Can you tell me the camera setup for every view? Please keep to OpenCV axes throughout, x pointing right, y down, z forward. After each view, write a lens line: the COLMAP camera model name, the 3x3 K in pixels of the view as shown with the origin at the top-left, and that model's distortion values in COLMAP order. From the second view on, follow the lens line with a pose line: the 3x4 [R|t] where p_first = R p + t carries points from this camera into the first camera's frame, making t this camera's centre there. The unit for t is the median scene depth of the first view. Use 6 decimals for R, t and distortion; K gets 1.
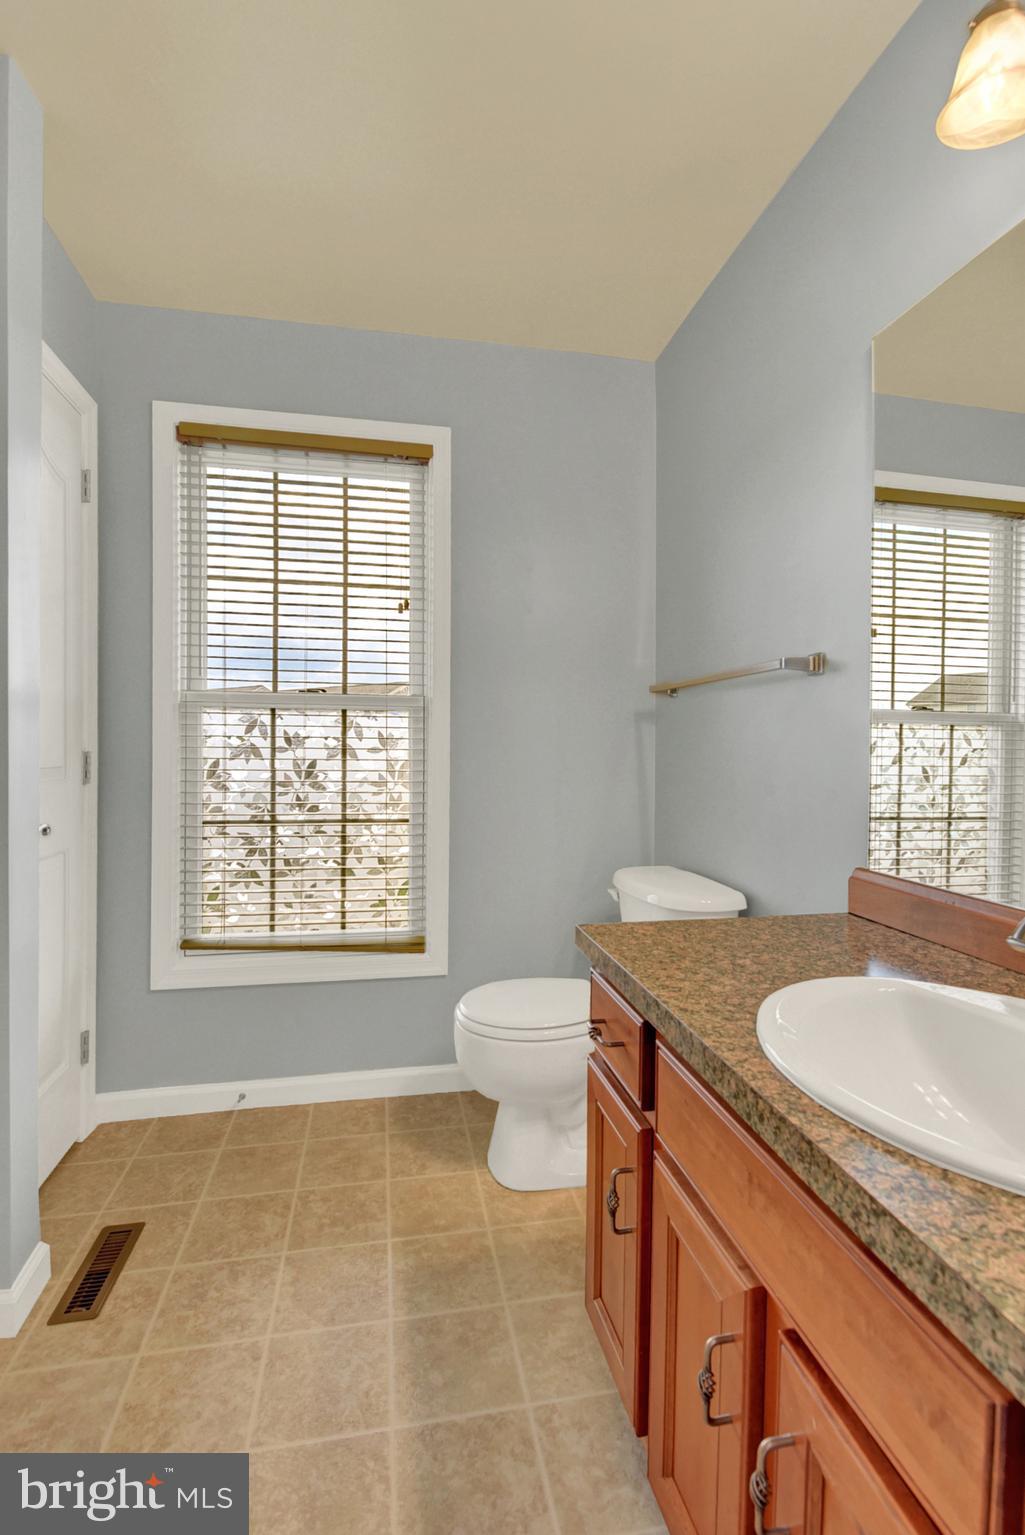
lens RADIAL K [[682.4, 0, 519.0], [0, 682.4, 759.7], [0, 0, 1]] dist [-0.006882, -0.004457]
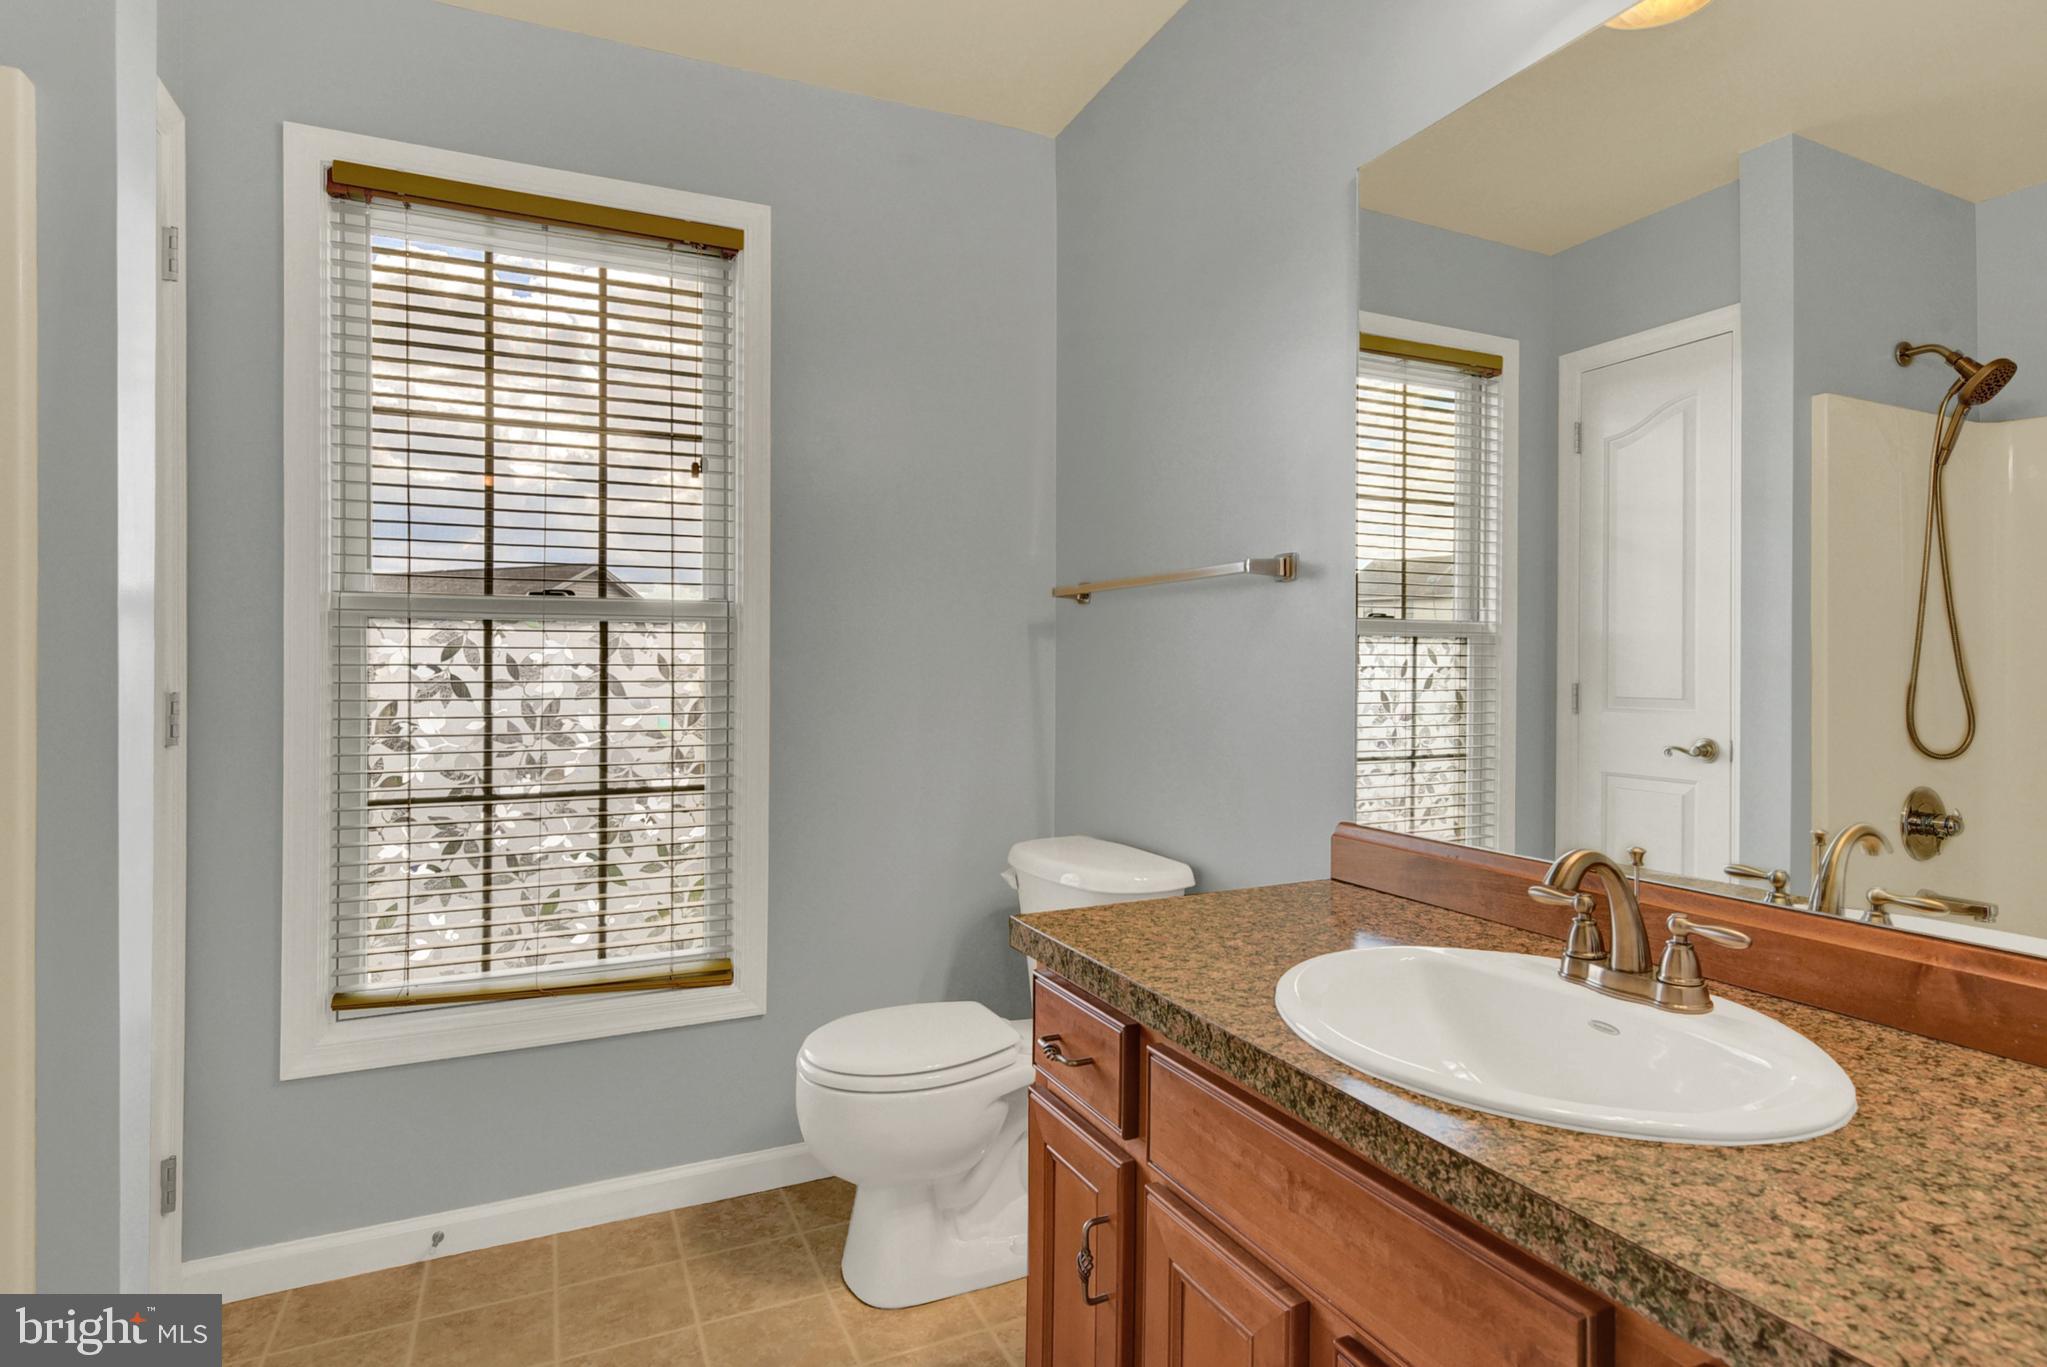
lens RADIAL K [[1058.5, 0, 1025.9], [0, 1058.5, 689.0], [0, 0, 1]] dist [0.001768, -0.001352]
pose [[0.970092, -0.017494, 0.242106, -0.116822], [0.016591, 0.999846, 0.005765, -0.008505], [-0.242170, -0.001576, 0.970233, -0.087540]]
